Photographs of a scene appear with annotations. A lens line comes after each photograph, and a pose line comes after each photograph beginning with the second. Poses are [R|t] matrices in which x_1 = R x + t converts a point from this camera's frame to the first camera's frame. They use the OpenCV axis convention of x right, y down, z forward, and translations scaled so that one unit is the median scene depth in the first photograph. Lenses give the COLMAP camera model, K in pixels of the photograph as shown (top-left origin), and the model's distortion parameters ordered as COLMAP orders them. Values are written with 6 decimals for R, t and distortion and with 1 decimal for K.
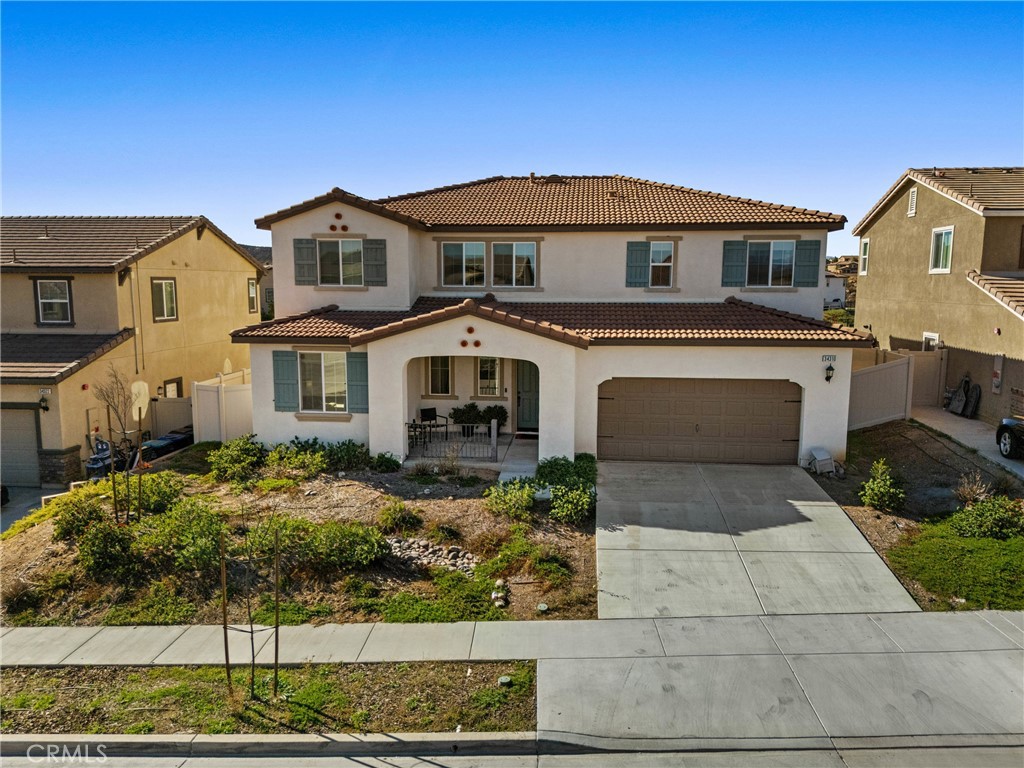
lens RADIAL K [[764.3, 0, 512.0], [0, 764.3, 384.0], [0, 0, 1]] dist [0.040333, -0.003322]
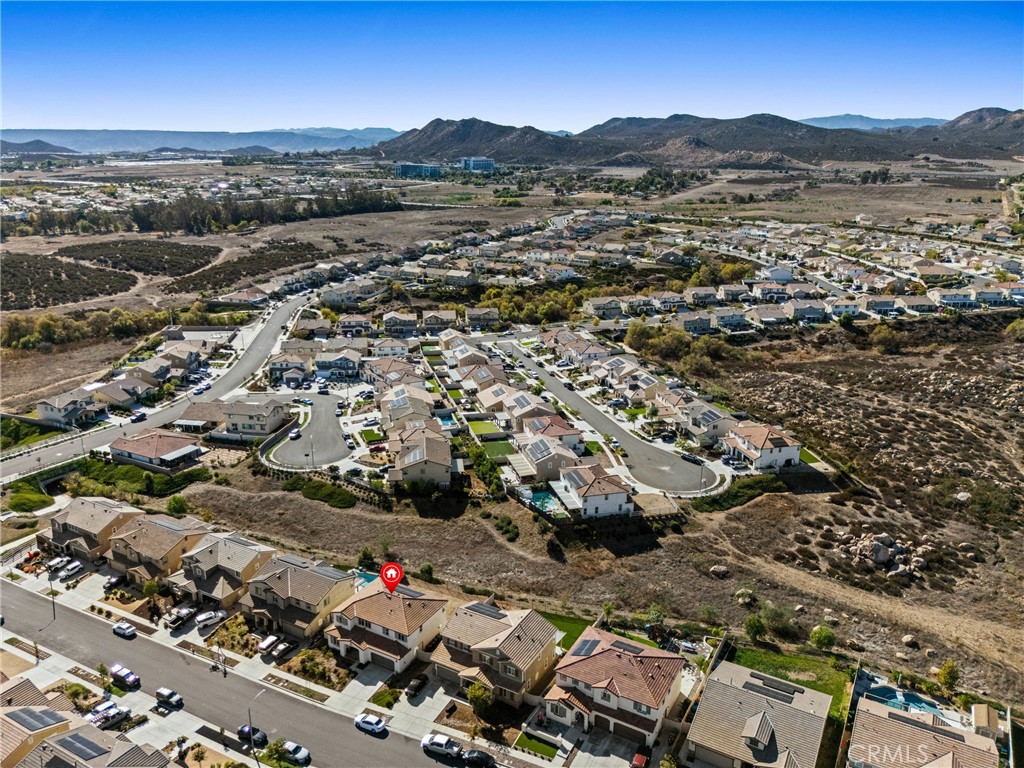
lens RADIAL K [[769.7, 0, 512.0], [0, 769.7, 384.0], [0, 0, 1]] dist [0.086428, -0.094727]
pose [[0.913118, 0.128318, -0.386974, 3.594429], [-0.061860, 0.981795, 0.179590, -3.618295], [0.402974, -0.140049, 0.904433, -4.336668]]
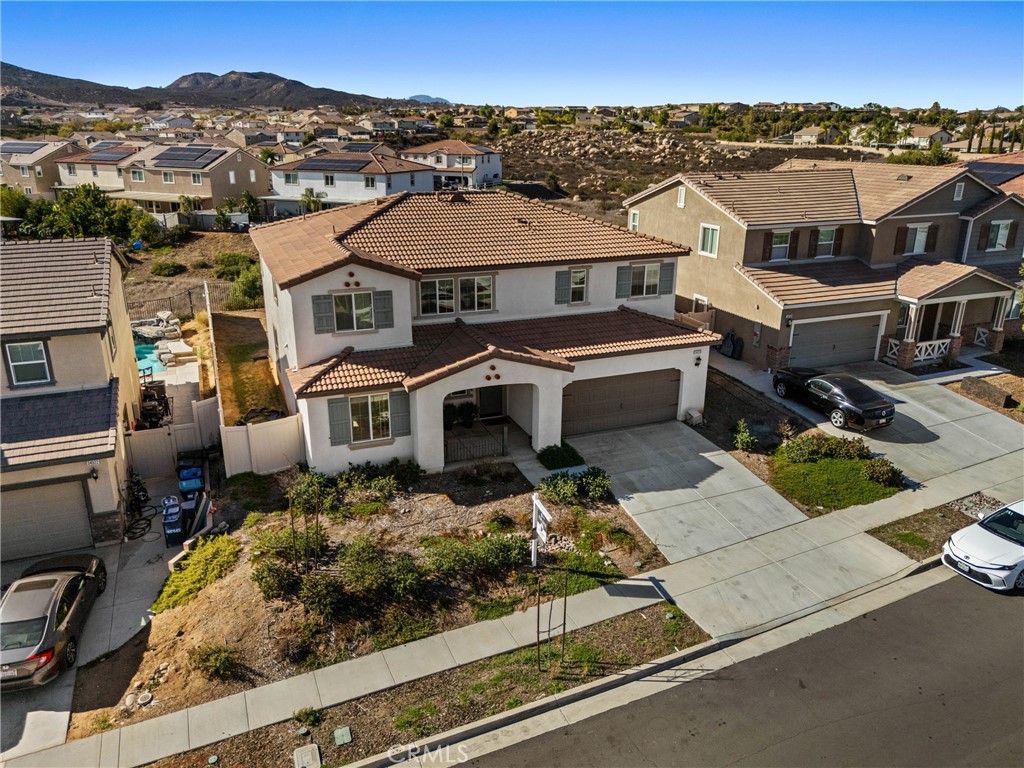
lens RADIAL K [[761.7, 0, 512.0], [0, 761.7, 384.0], [0, 0, 1]] dist [0.082445, -0.086864]
pose [[0.888755, -0.146931, 0.434195, -0.584708], [0.060328, 0.976488, 0.206956, -0.304635], [-0.454395, -0.157739, 0.876723, -0.186098]]
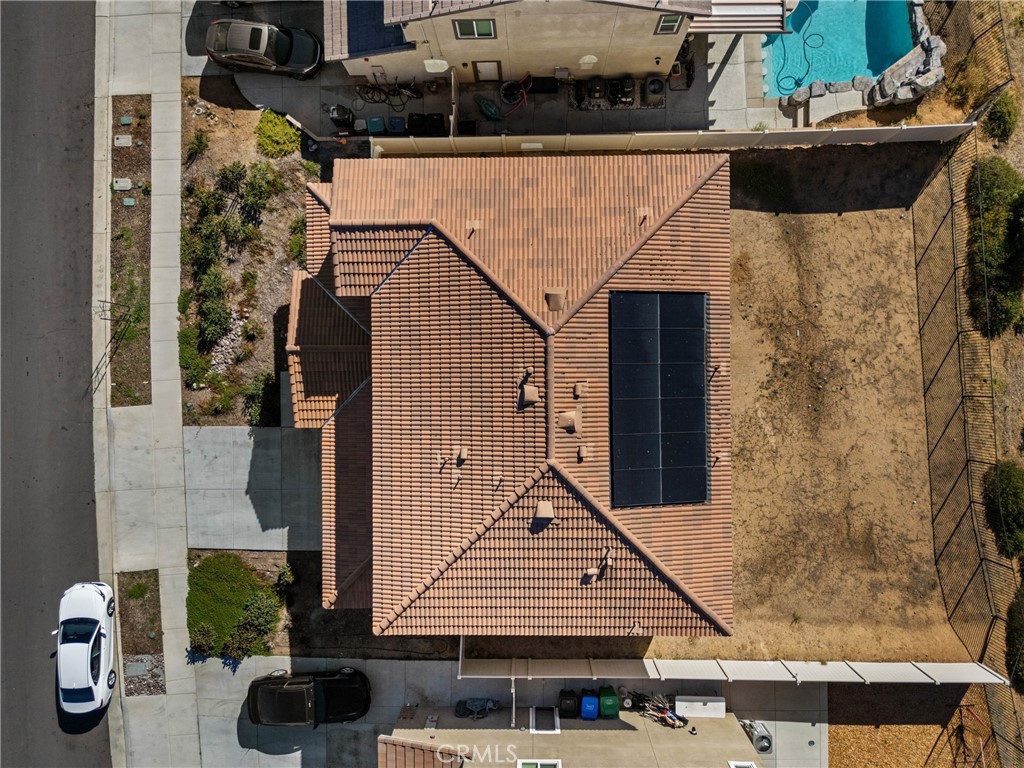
lens RADIAL K [[761.7, 0, 512.0], [0, 761.7, 384.0], [0, 0, 1]] dist [0.082445, -0.086864]
pose [[0.101926, 0.994791, -0.001157, 0.056232], [-0.107449, 0.012166, 0.994136, -1.574814], [0.988972, -0.101204, 0.108129, 1.198220]]
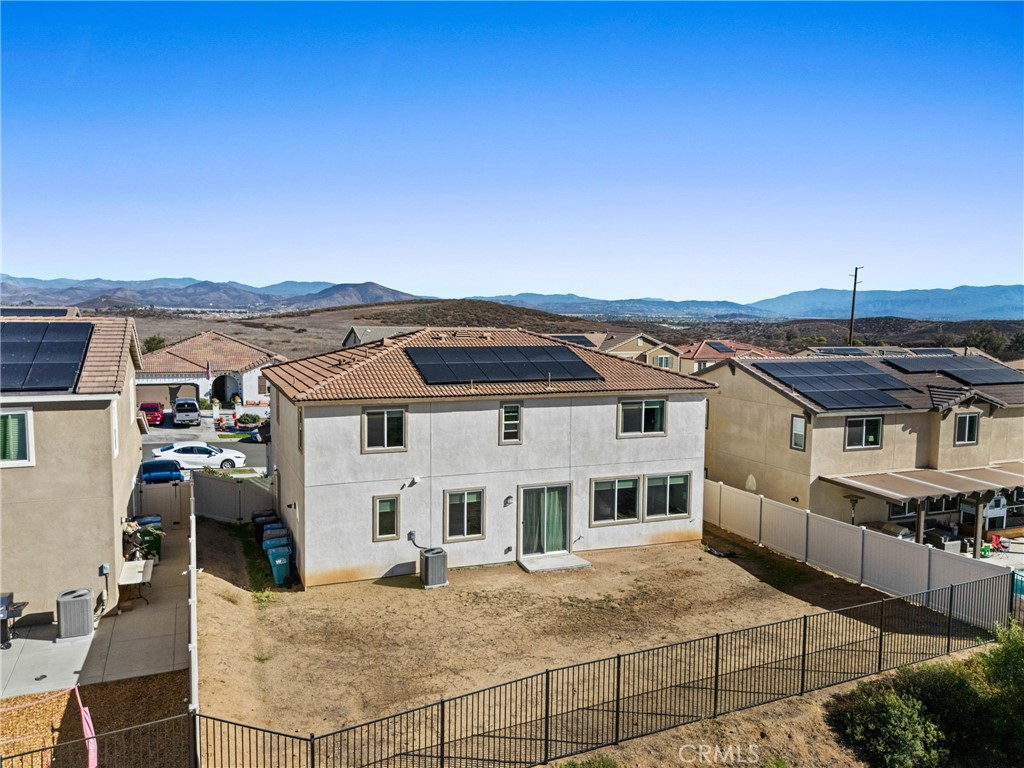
lens RADIAL K [[769.7, 0, 512.0], [0, 769.7, 384.0], [0, 0, 1]] dist [0.086428, -0.094727]
pose [[-0.884322, 0.028975, -0.465977, 0.785676], [-0.078260, 0.974751, 0.209131, -0.613390], [0.460271, 0.221407, -0.859726, 2.875968]]
